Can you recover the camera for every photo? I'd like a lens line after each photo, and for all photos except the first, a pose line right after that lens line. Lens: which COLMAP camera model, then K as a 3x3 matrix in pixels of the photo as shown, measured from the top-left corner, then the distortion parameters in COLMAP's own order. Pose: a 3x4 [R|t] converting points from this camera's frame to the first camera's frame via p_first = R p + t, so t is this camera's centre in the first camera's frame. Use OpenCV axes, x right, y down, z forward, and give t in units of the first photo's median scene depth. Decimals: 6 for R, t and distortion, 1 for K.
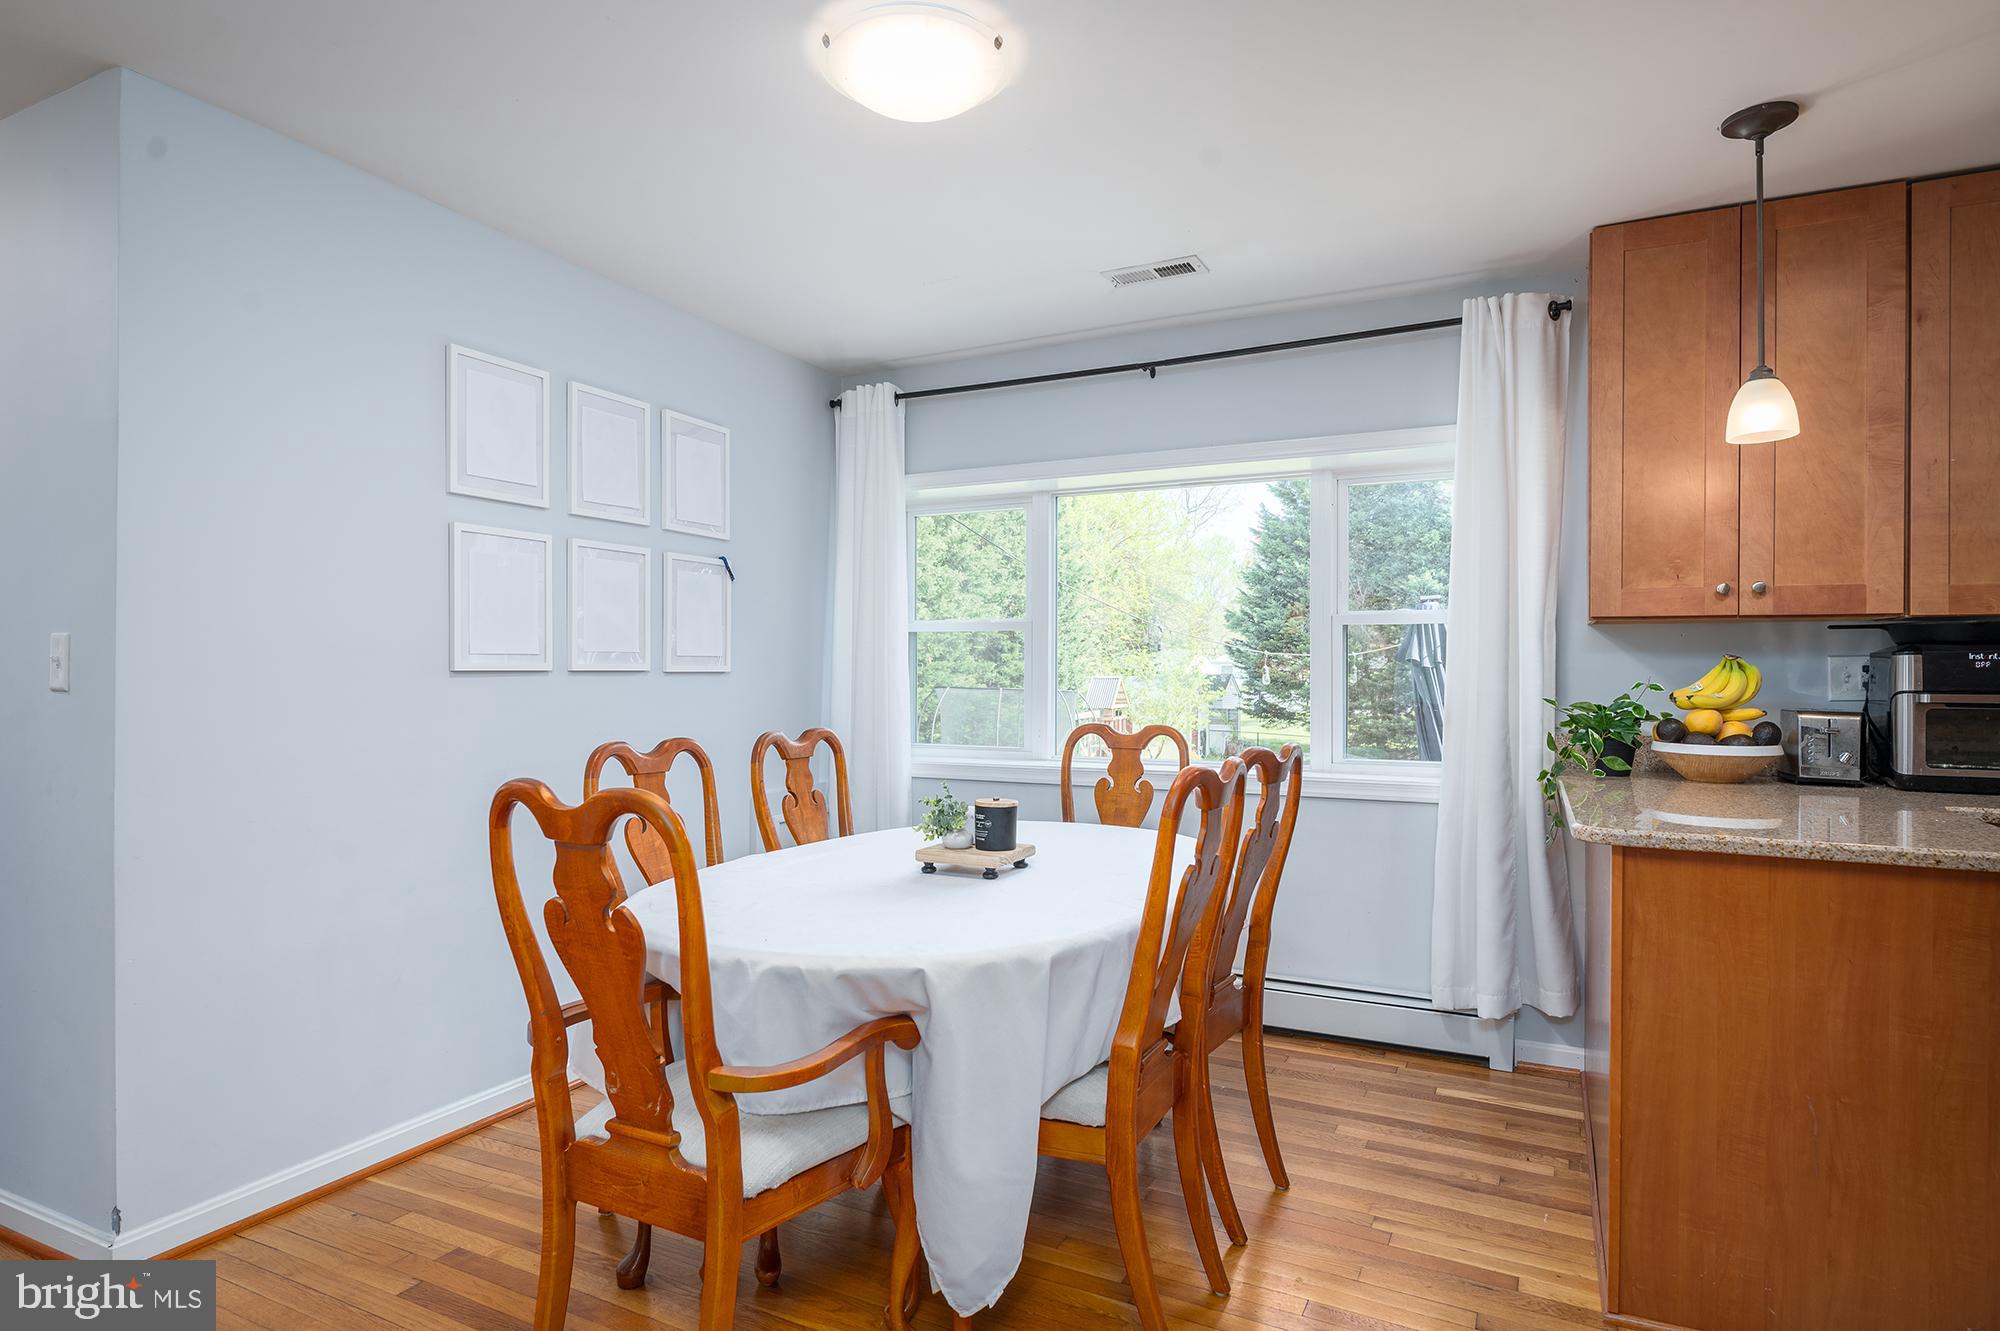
lens RADIAL K [[1083.1, 0, 1000.0], [0, 1083.1, 665.5], [0, 0, 1]] dist [0.009791, 0.000769]
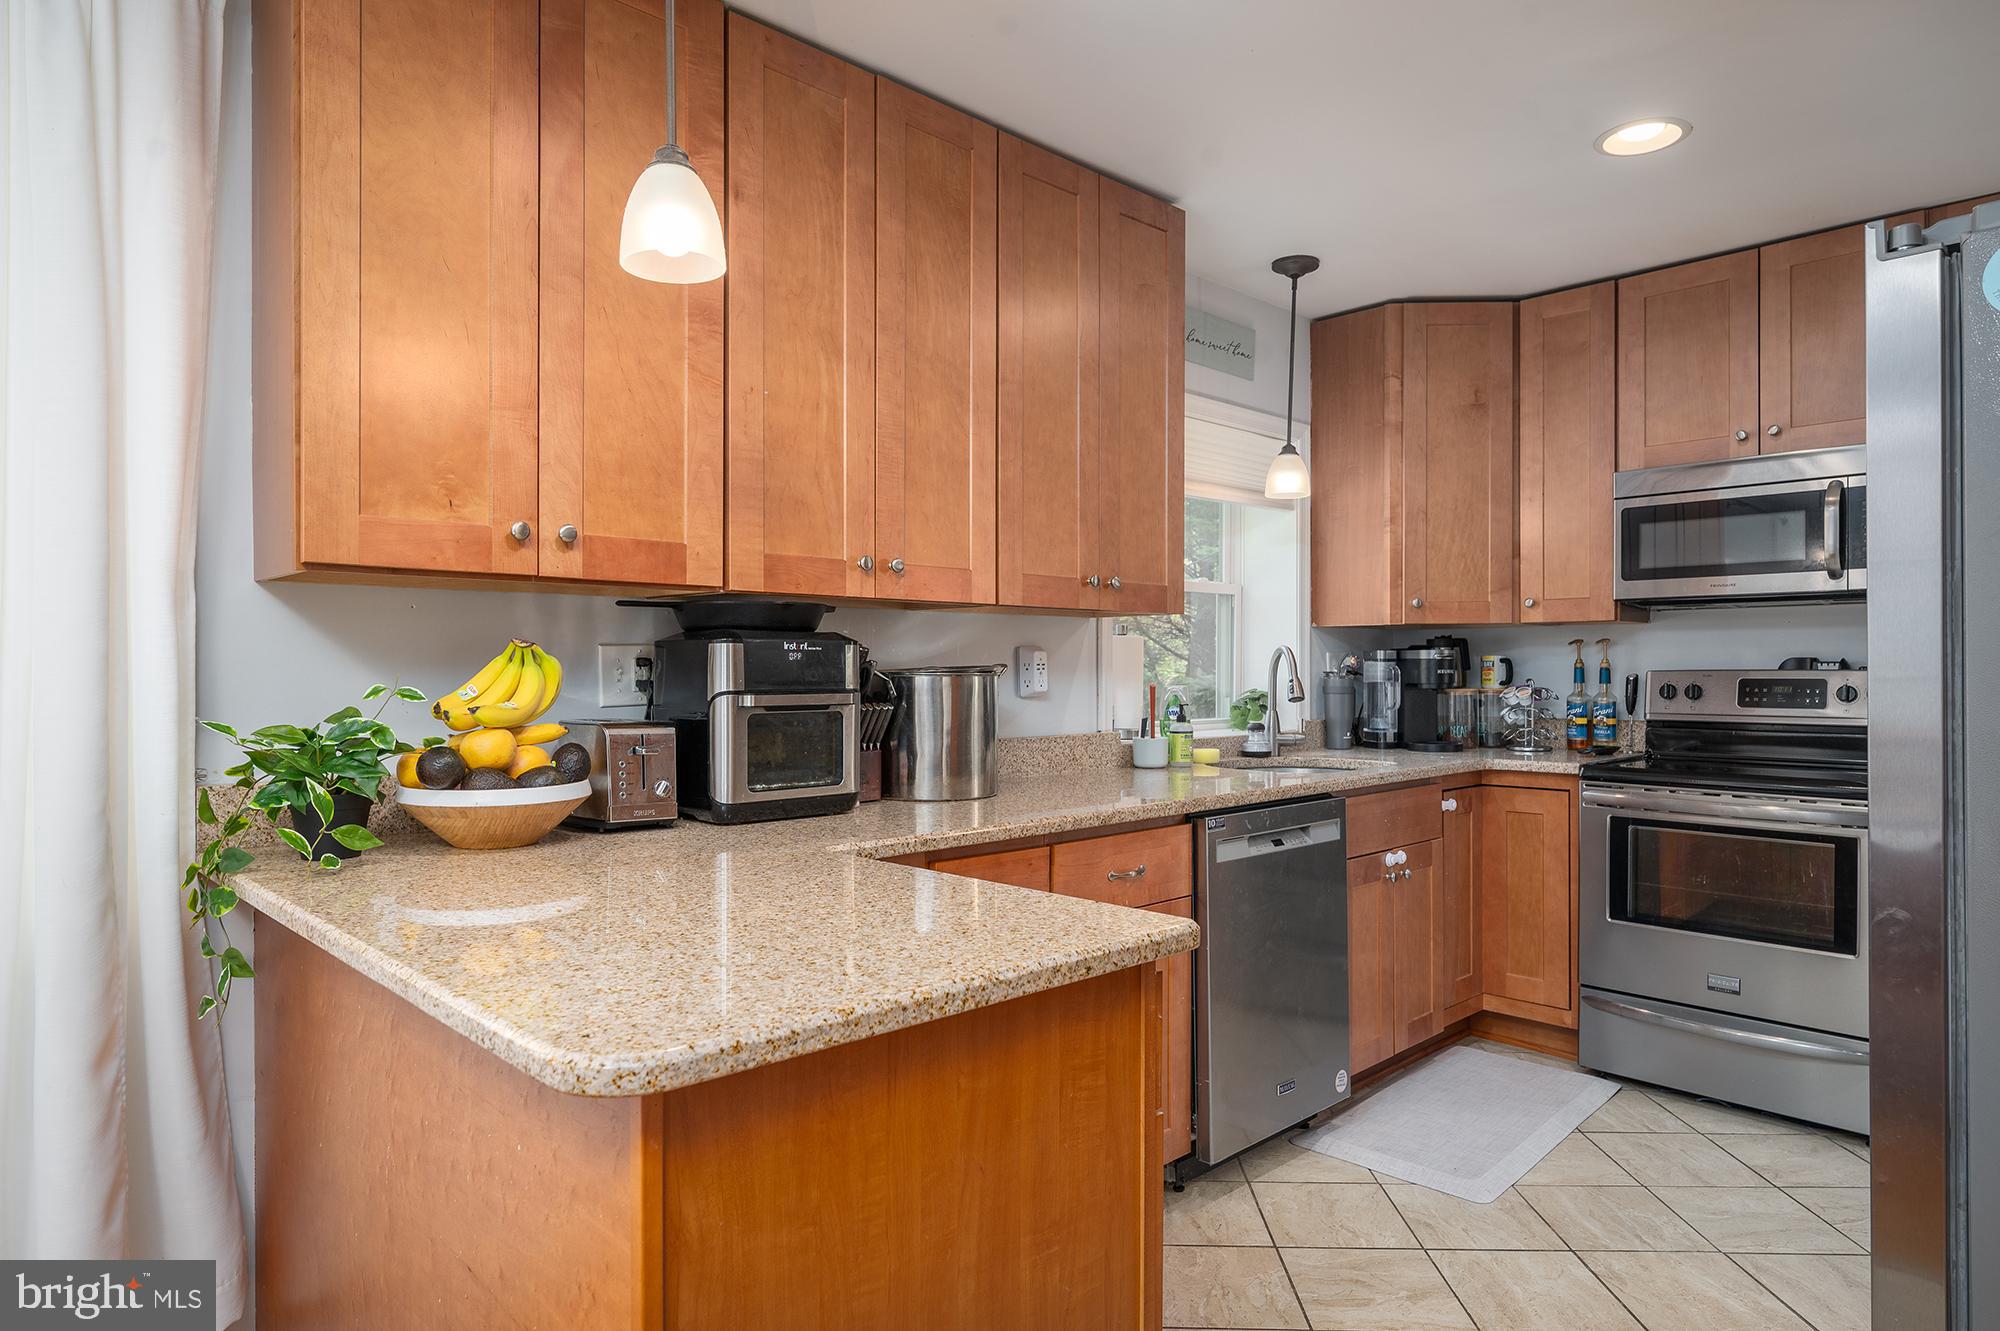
lens RADIAL K [[1165.4, 0, 1000.0], [0, 1165.4, 665.5], [0, 0, 1]] dist [0.001791, -0.000069]
pose [[0.337570, -0.002209, 0.941298, 0.137940], [-0.001297, 0.999995, 0.002812, 0.003032], [-0.941300, -0.002170, 0.337565, 0.523967]]
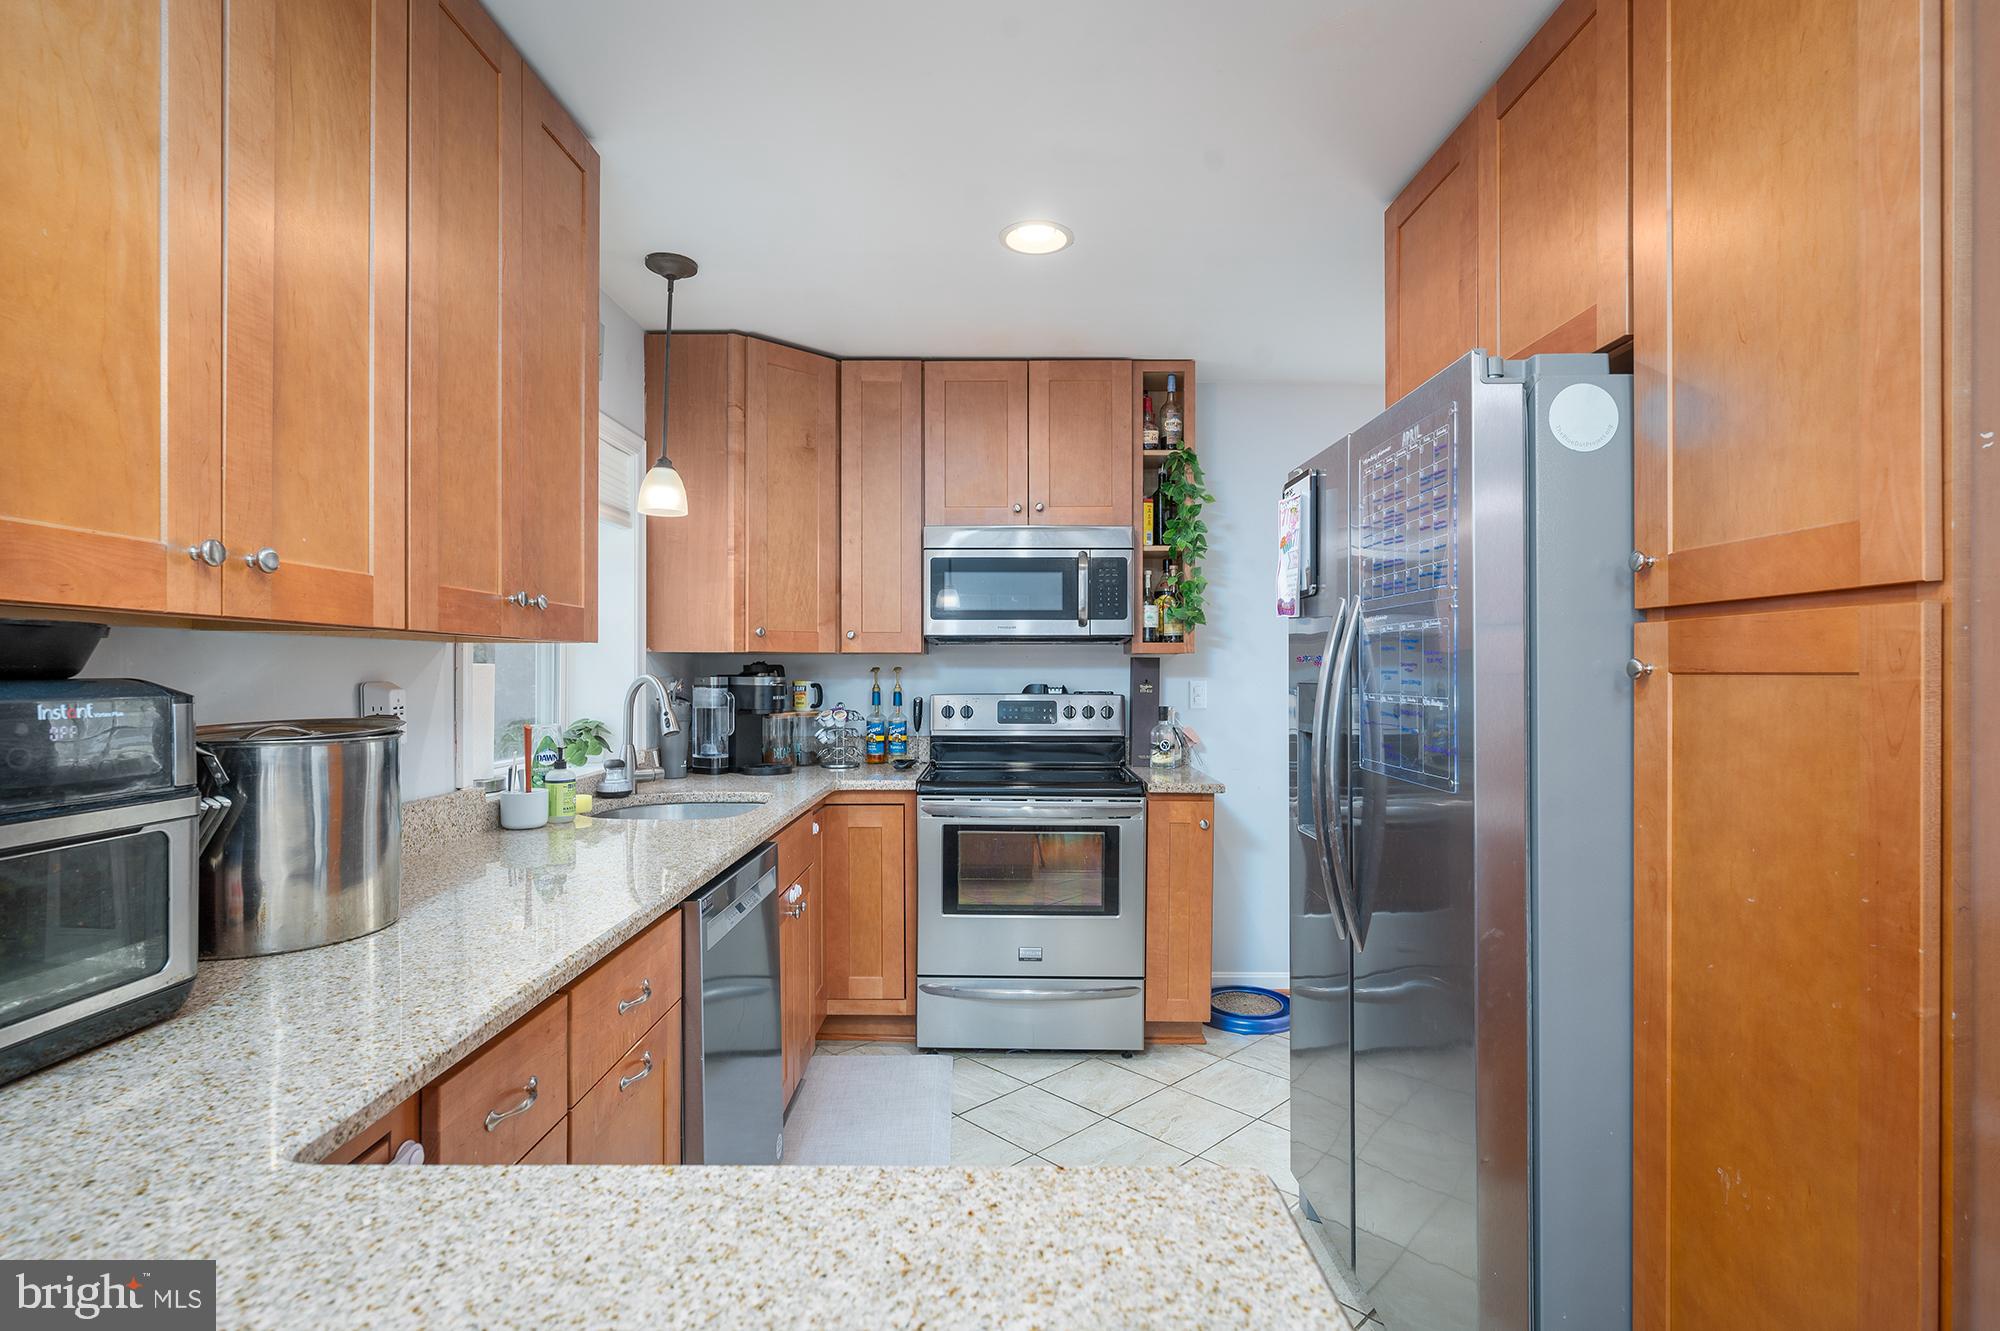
lens RADIAL K [[976.0, 0, 997.2], [0, 976.0, 672.8], [0, 0, 1]] dist [0.000097, 0.000394]
pose [[-0.439411, -0.005723, 0.898268, 0.405337], [-0.005778, 0.999977, 0.003544, -0.023341], [-0.898267, -0.003633, -0.439434, 0.782056]]
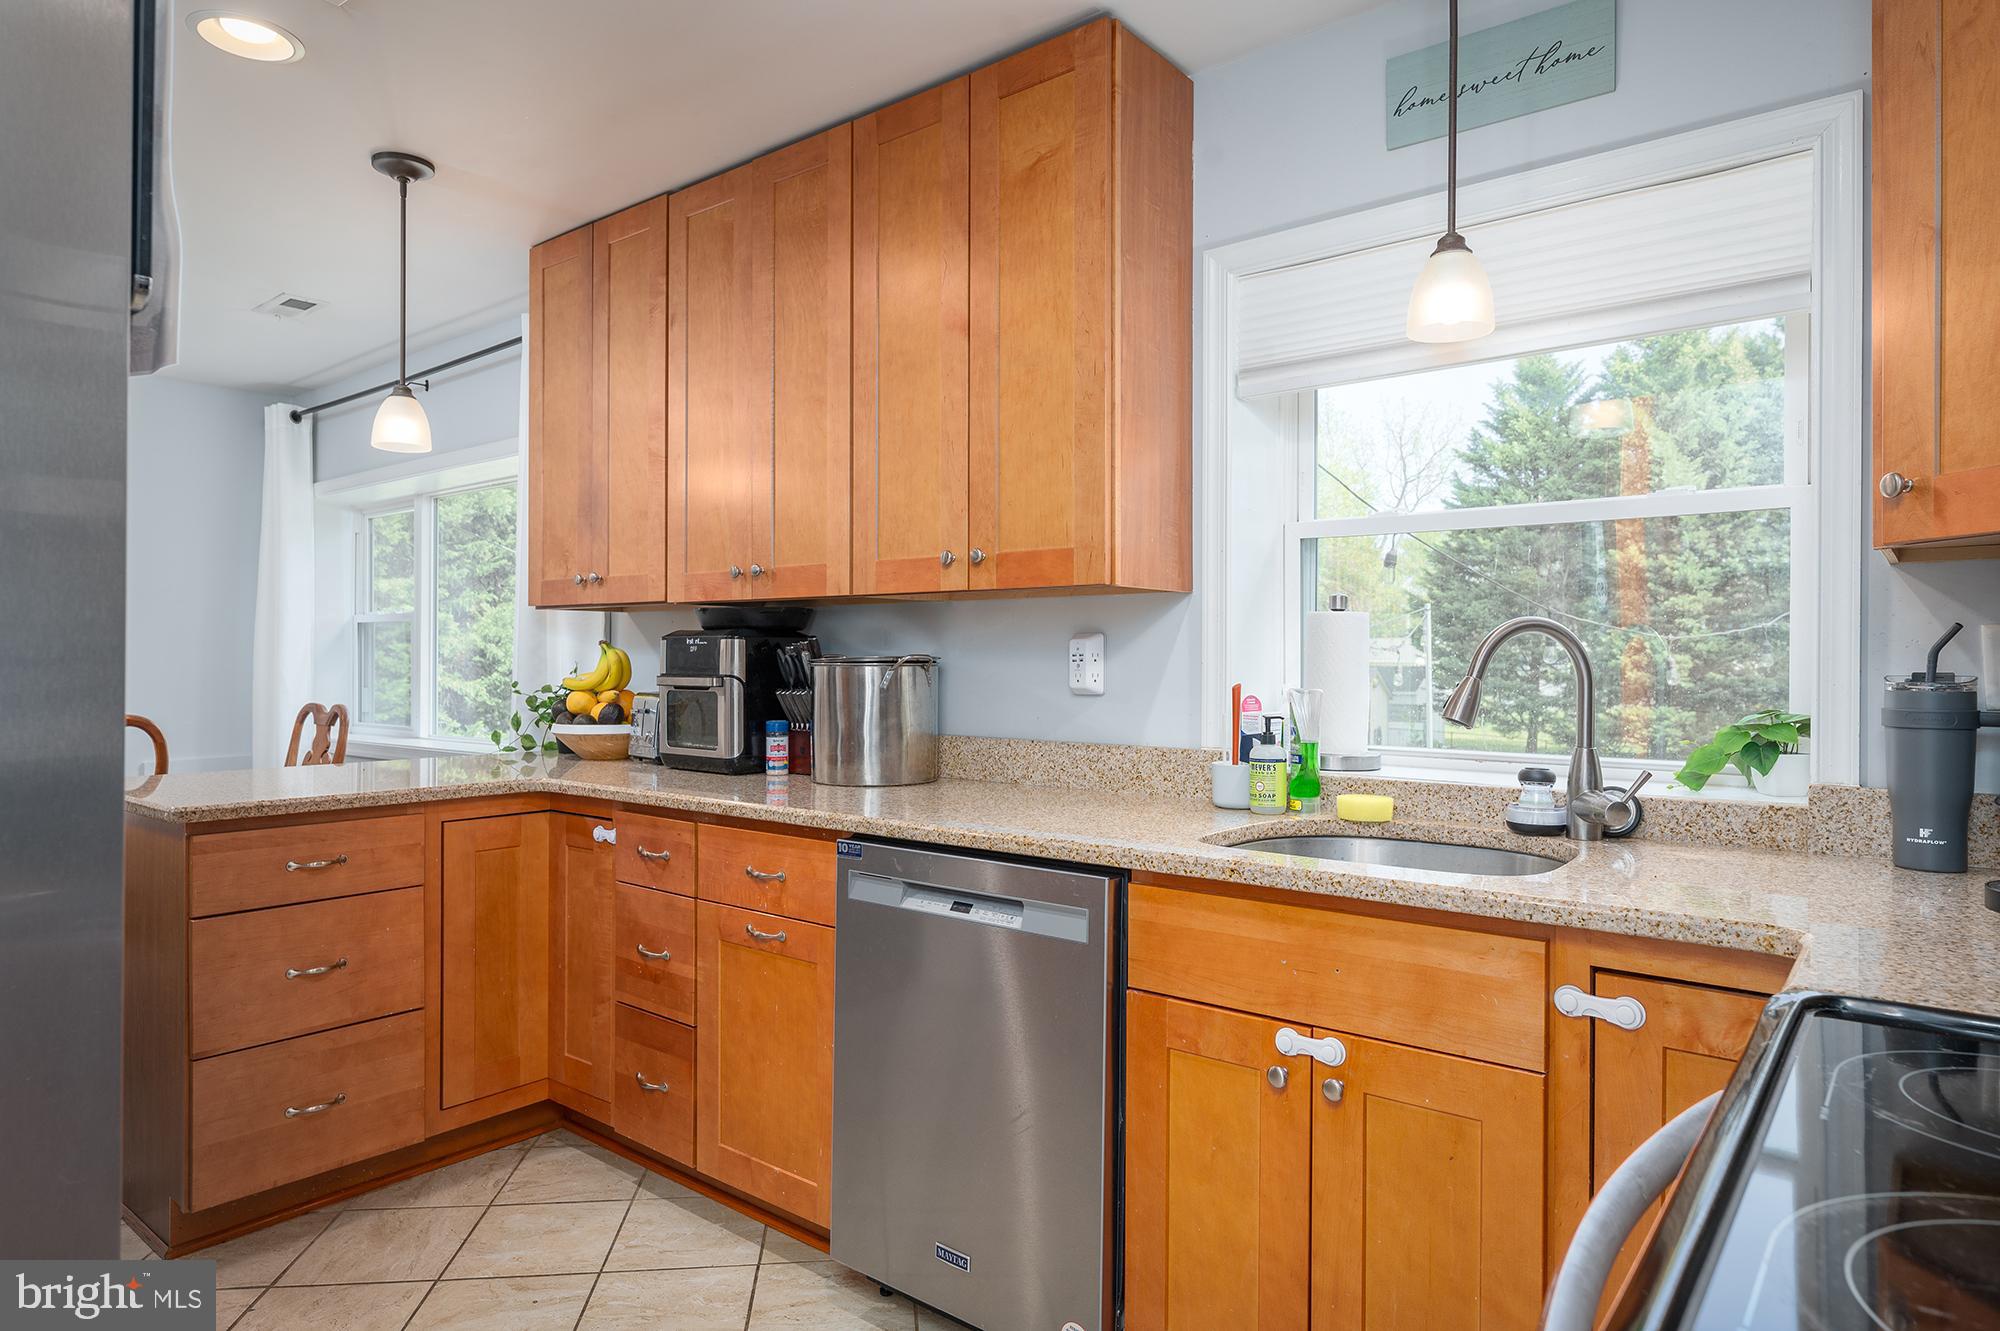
lens RADIAL K [[1165.4, 0, 1000.0], [0, 1165.4, 665.5], [0, 0, 1]] dist [0.001791, -0.000069]
pose [[0.976665, 0.002308, -0.214758, 1.311206], [-0.000560, 0.999966, 0.008199, 0.005283], [0.214770, -0.007888, 0.976633, -0.036670]]
